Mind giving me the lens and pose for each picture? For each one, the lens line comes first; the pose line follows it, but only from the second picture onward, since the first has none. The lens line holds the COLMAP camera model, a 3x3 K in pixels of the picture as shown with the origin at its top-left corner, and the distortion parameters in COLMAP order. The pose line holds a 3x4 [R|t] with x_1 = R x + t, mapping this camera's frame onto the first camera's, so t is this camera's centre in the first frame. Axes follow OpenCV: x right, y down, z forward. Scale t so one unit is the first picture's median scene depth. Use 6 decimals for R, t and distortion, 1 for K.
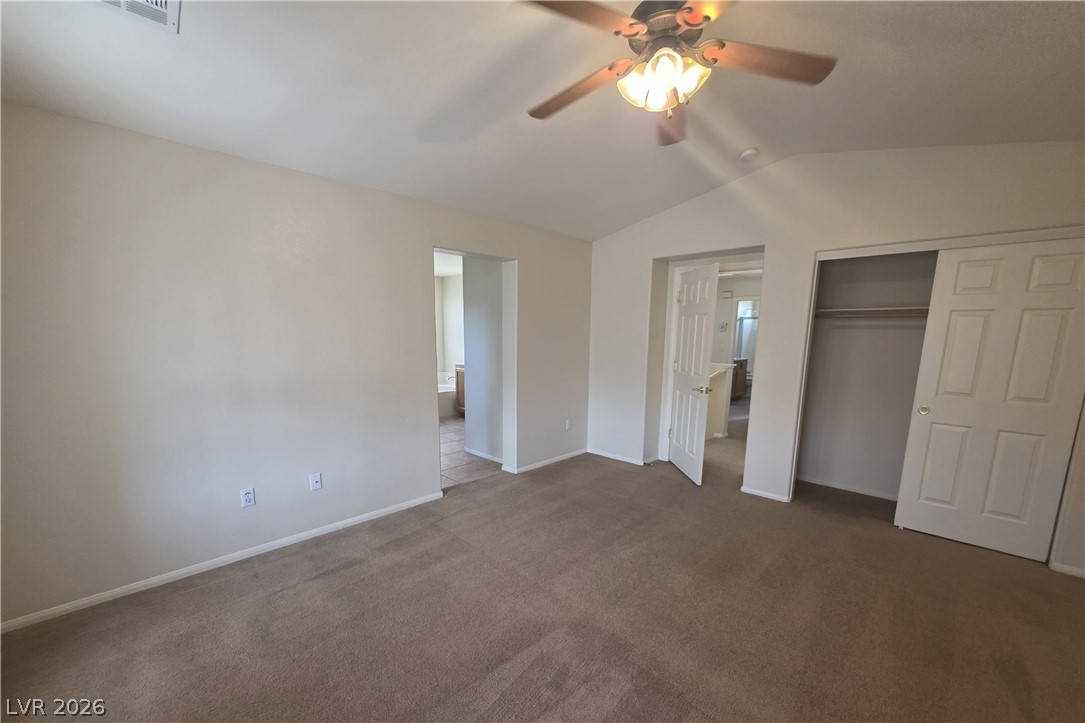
lens RADIAL K [[432.7, 0, 539.7], [0, 432.7, 406.9], [0, 0, 1]] dist [-0.000520, 0.000232]
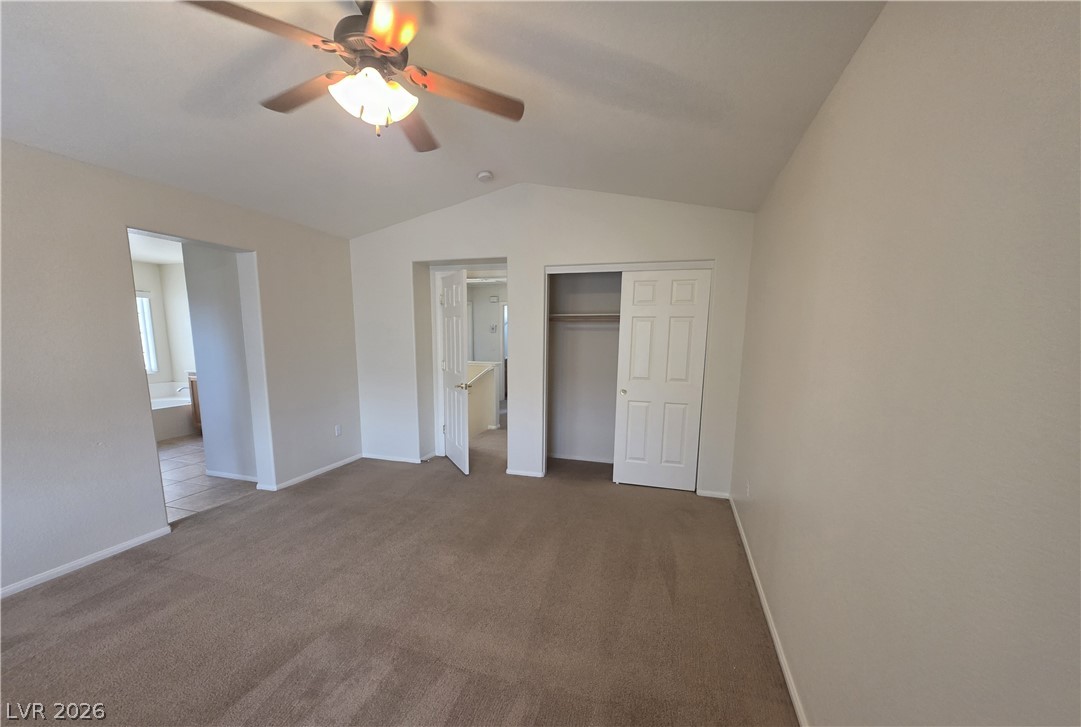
lens RADIAL K [[432.3, 0, 538.3], [0, 432.3, 408.8], [0, 0, 1]] dist [0.000916, 0.000370]
pose [[0.892165, -0.076656, 0.445157, 0.057833], [0.076266, 0.996910, 0.018819, 0.012675], [-0.445224, 0.017161, 0.895255, -0.060633]]
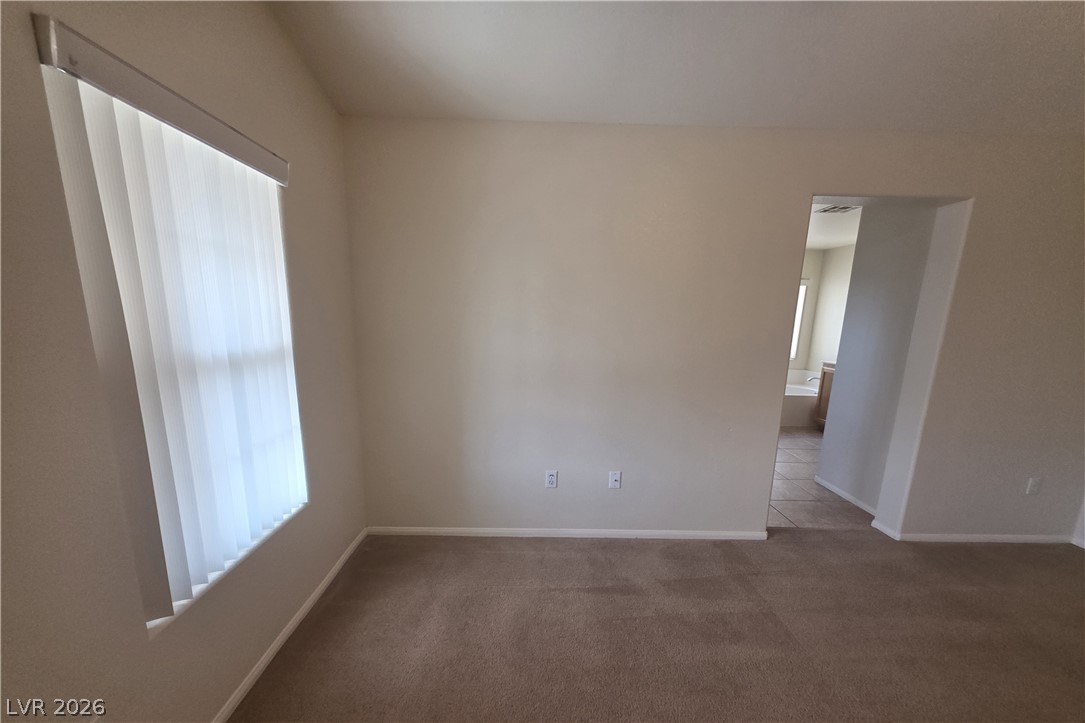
lens RADIAL K [[432.7, 0, 539.7], [0, 432.7, 406.9], [0, 0, 1]] dist [-0.000520, 0.000232]
pose [[0.711556, 0.154415, -0.685452, -0.029839], [-0.136870, 0.987326, 0.080338, -0.025671], [0.689169, 0.036653, 0.723673, 0.207171]]
